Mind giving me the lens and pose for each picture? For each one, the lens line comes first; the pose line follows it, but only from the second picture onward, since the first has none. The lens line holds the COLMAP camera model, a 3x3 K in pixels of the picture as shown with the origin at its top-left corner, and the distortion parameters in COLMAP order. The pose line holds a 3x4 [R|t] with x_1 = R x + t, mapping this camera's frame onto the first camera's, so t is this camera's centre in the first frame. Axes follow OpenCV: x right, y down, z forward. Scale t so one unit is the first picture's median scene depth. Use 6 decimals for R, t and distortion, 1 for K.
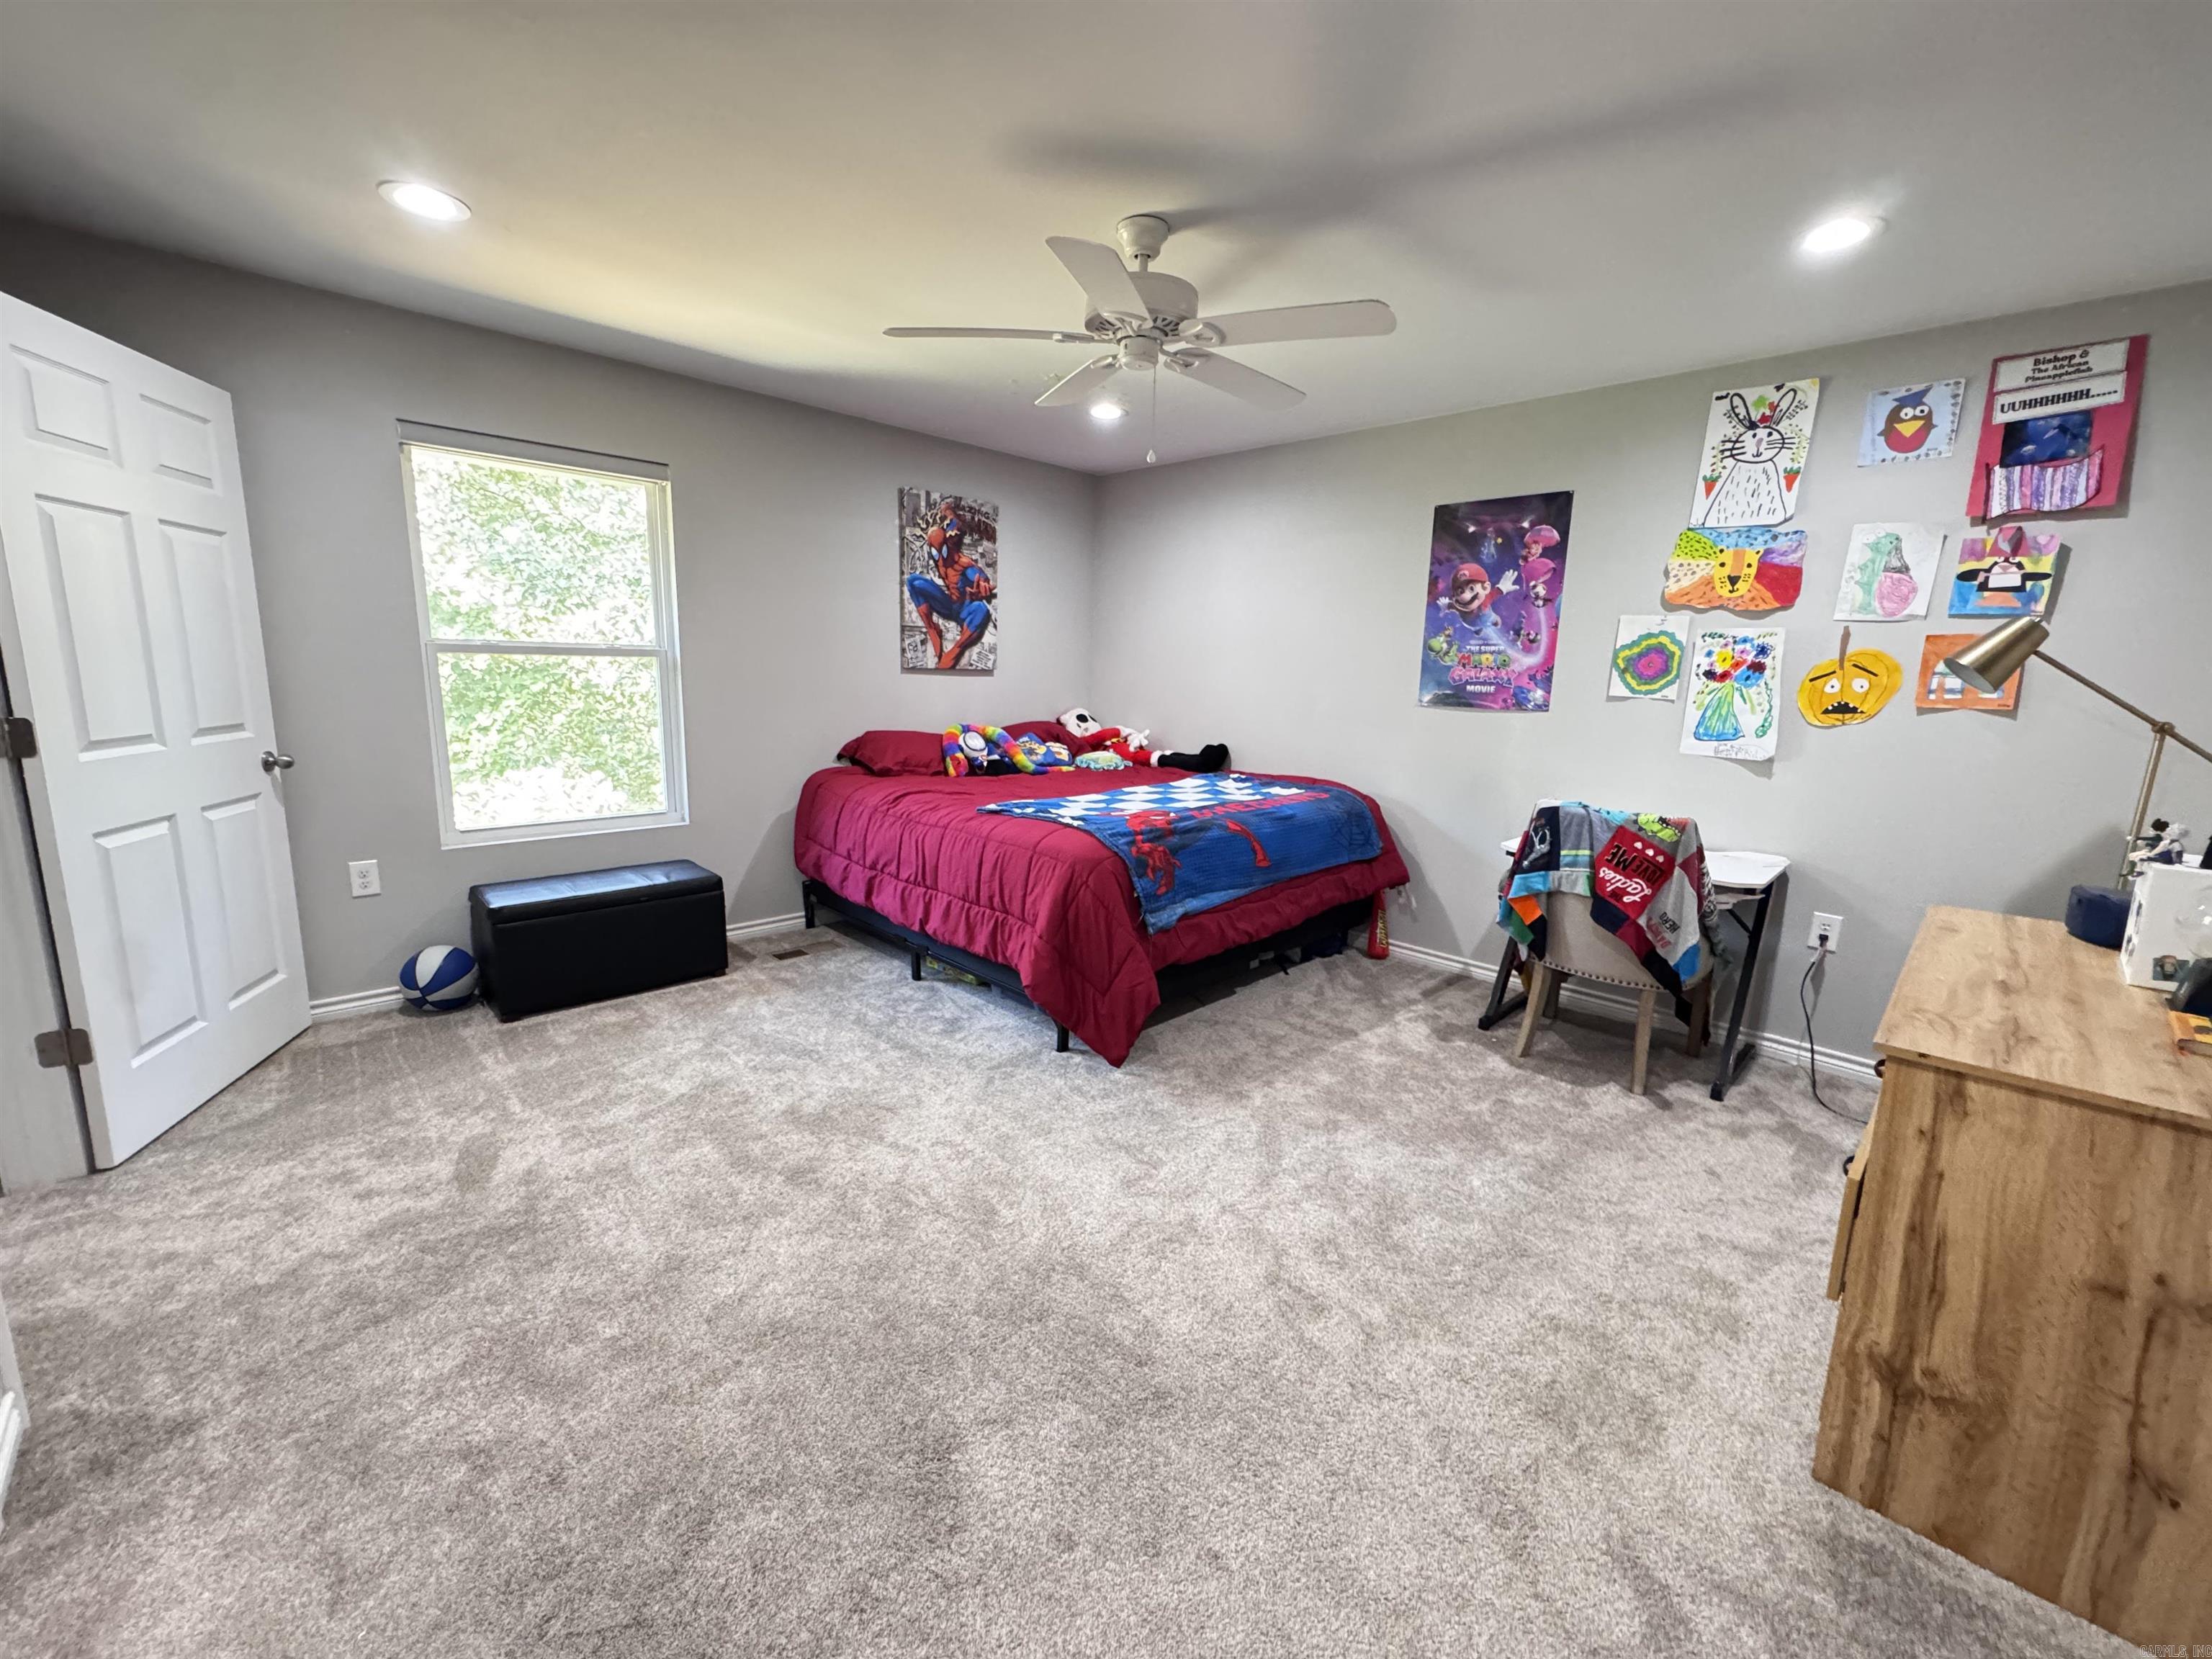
lens RADIAL K [[890.1, 0, 1106.0], [0, 890.1, 829.5], [0, 0, 1]] dist [-0.003181, 0.000232]
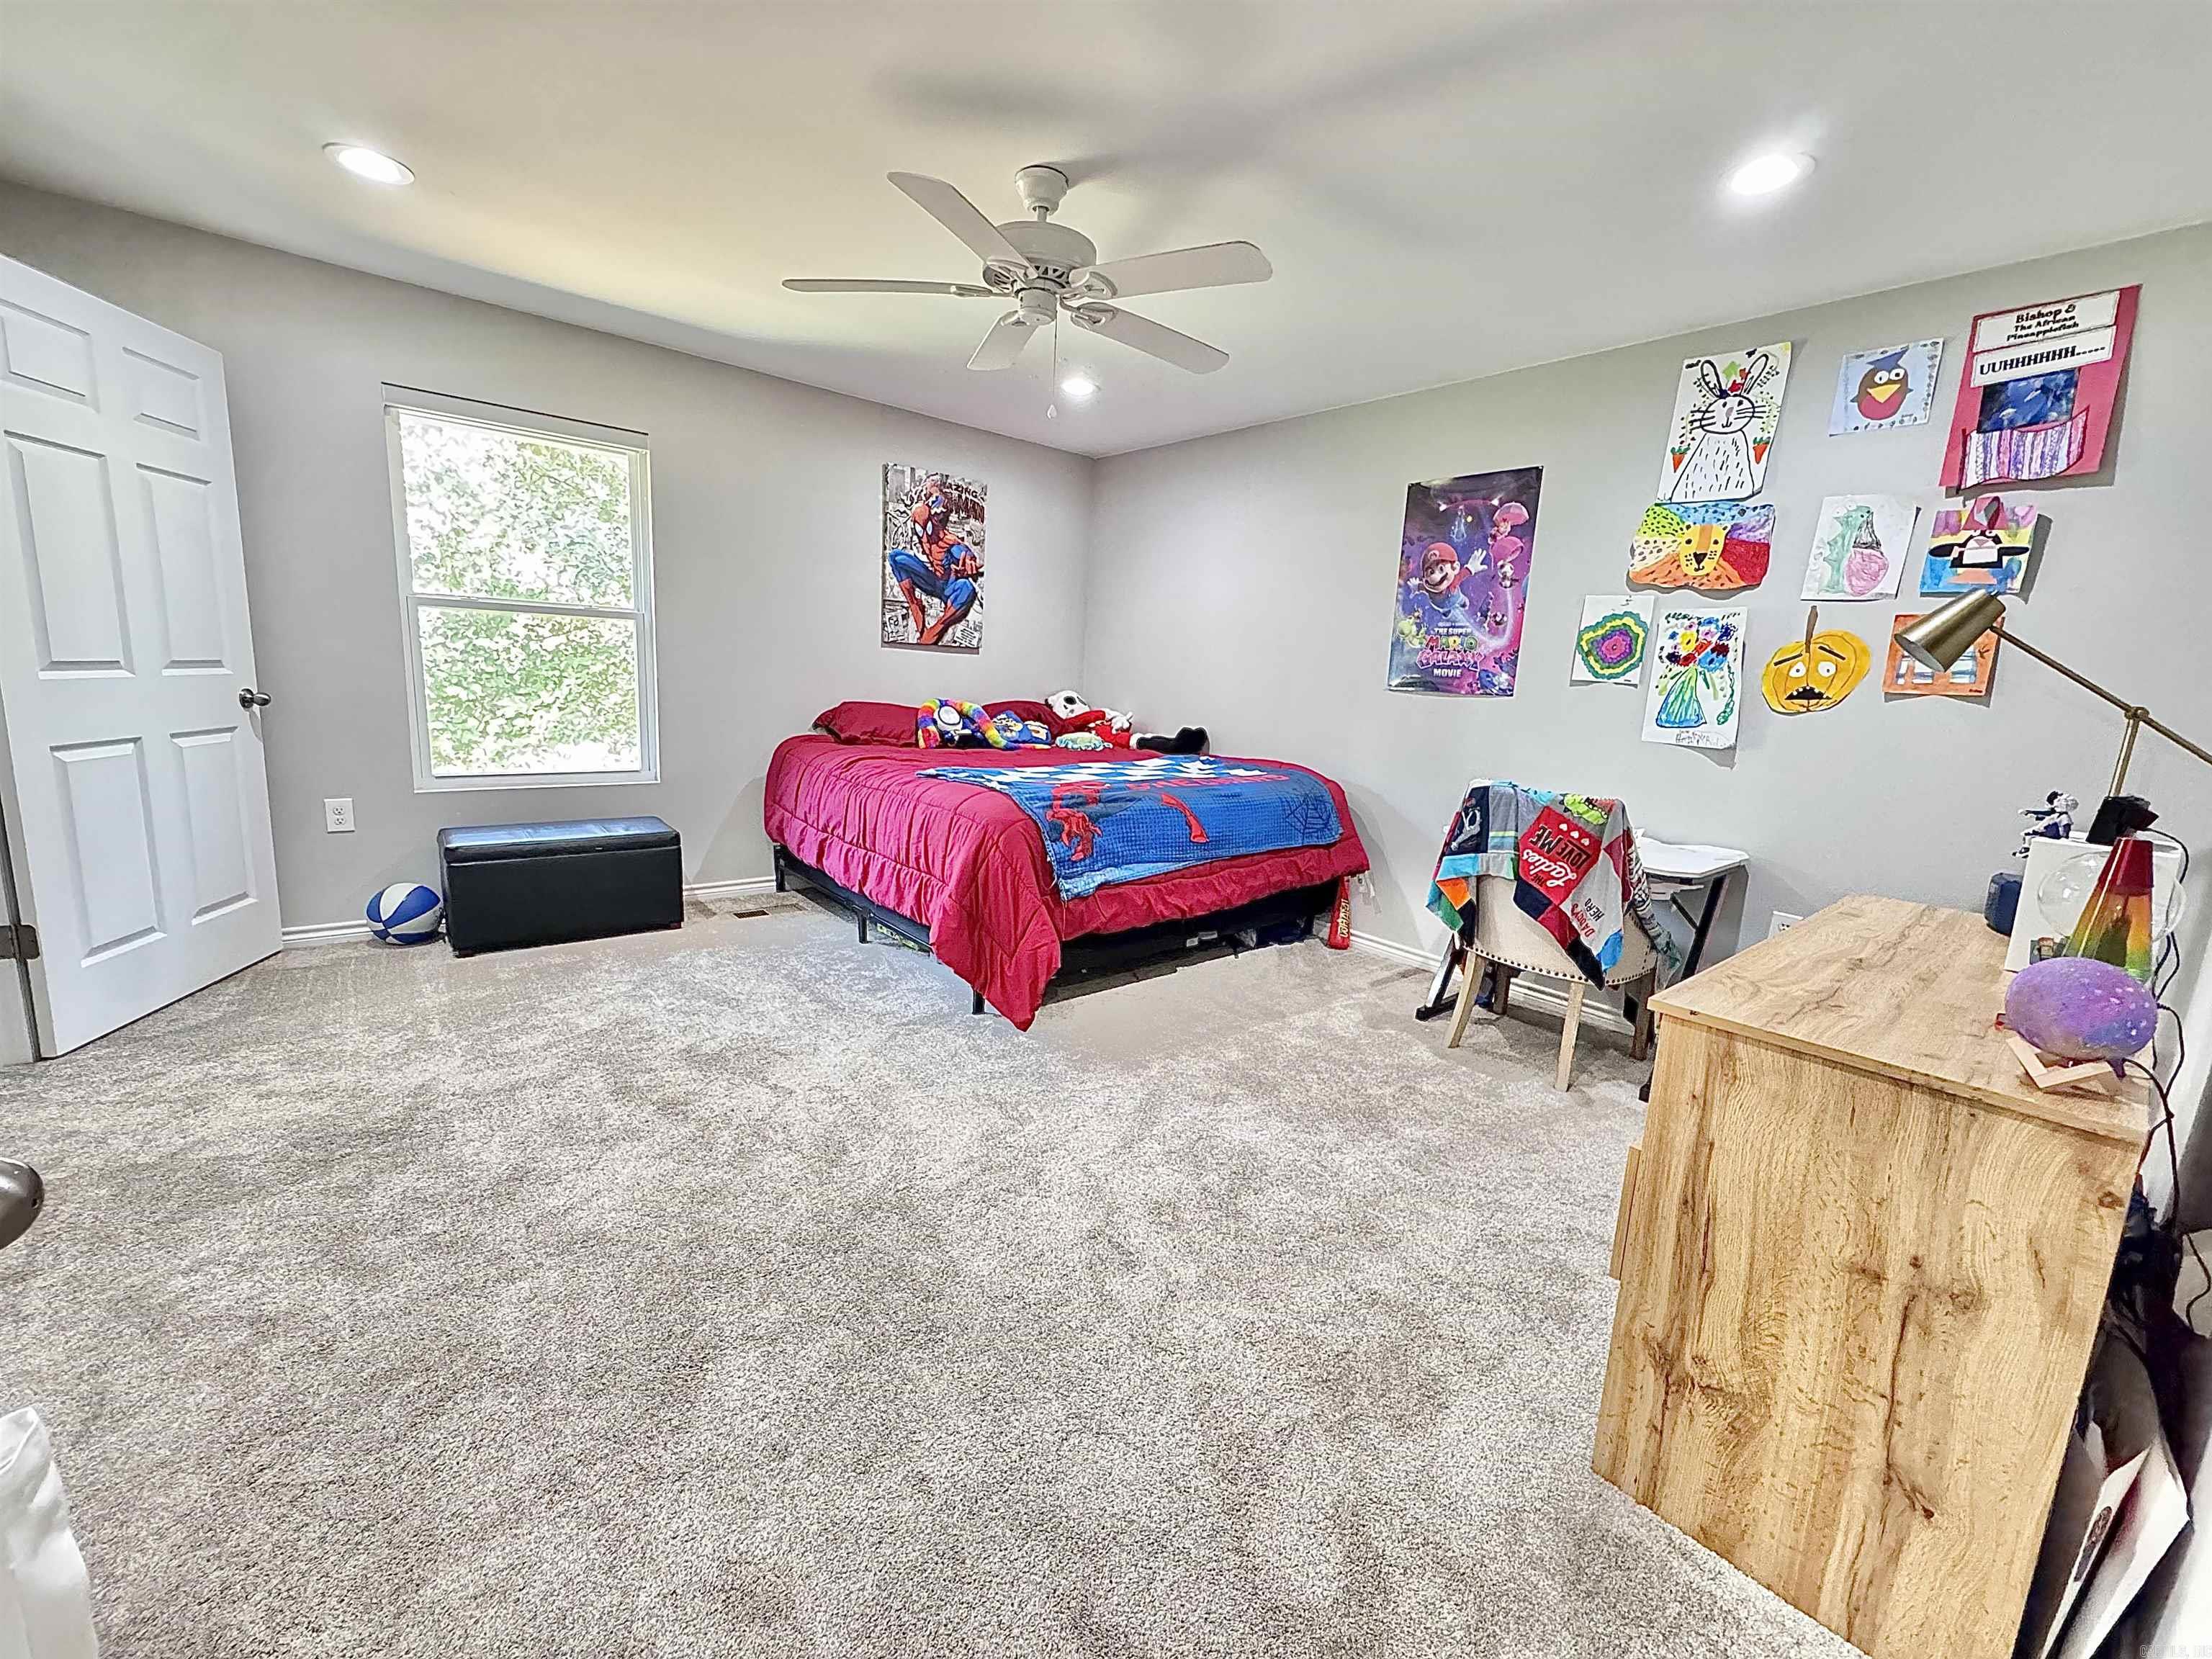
lens RADIAL K [[890.1, 0, 1106.0], [0, 890.1, 829.5], [0, 0, 1]] dist [-0.003181, 0.000232]
pose [[0.996330, 0.041048, -0.075104, 0.164164], [-0.041573, 0.999121, -0.005436, 0.041560], [0.074815, 0.008538, 0.997161, 0.010922]]
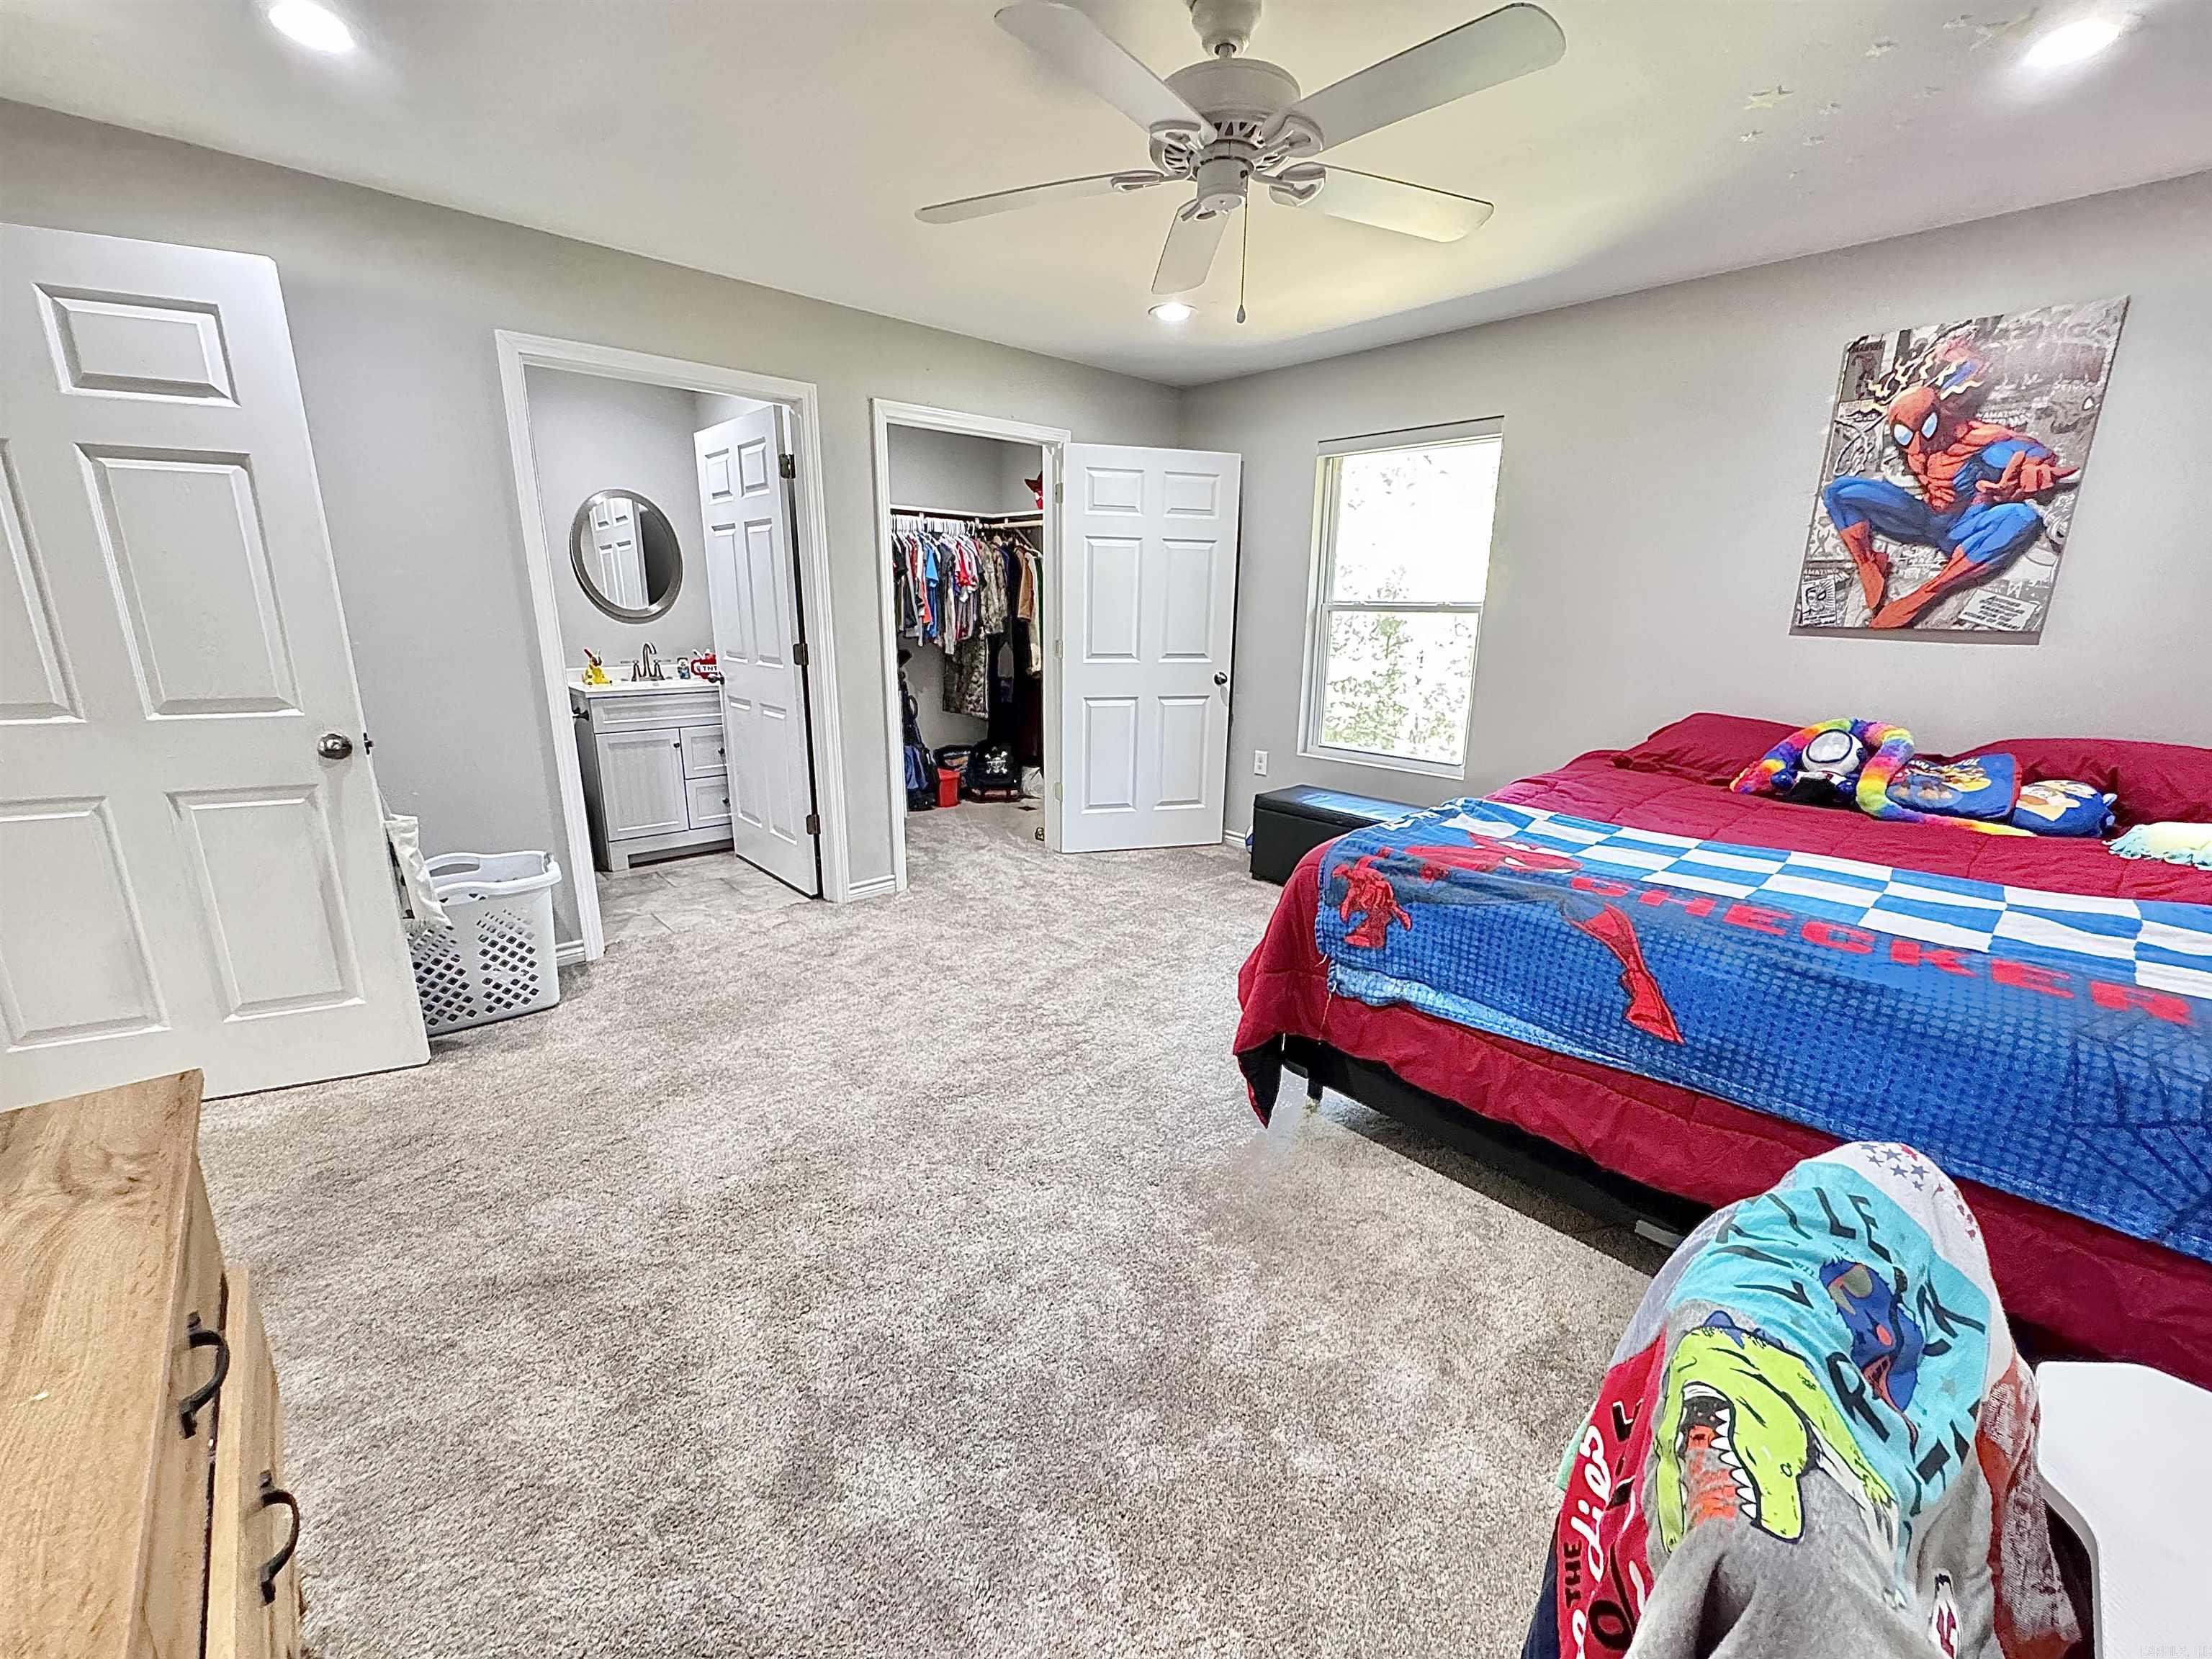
lens RADIAL K [[879.6, 0, 1106.0], [0, 879.6, 829.5], [0, 0, 1]] dist [-0.004209, 0.000185]
pose [[-0.031465, 0.218431, -0.975345, 0.684519], [-0.197339, 0.955262, 0.220299, -0.118259], [0.979830, 0.199405, 0.013047, 0.770819]]
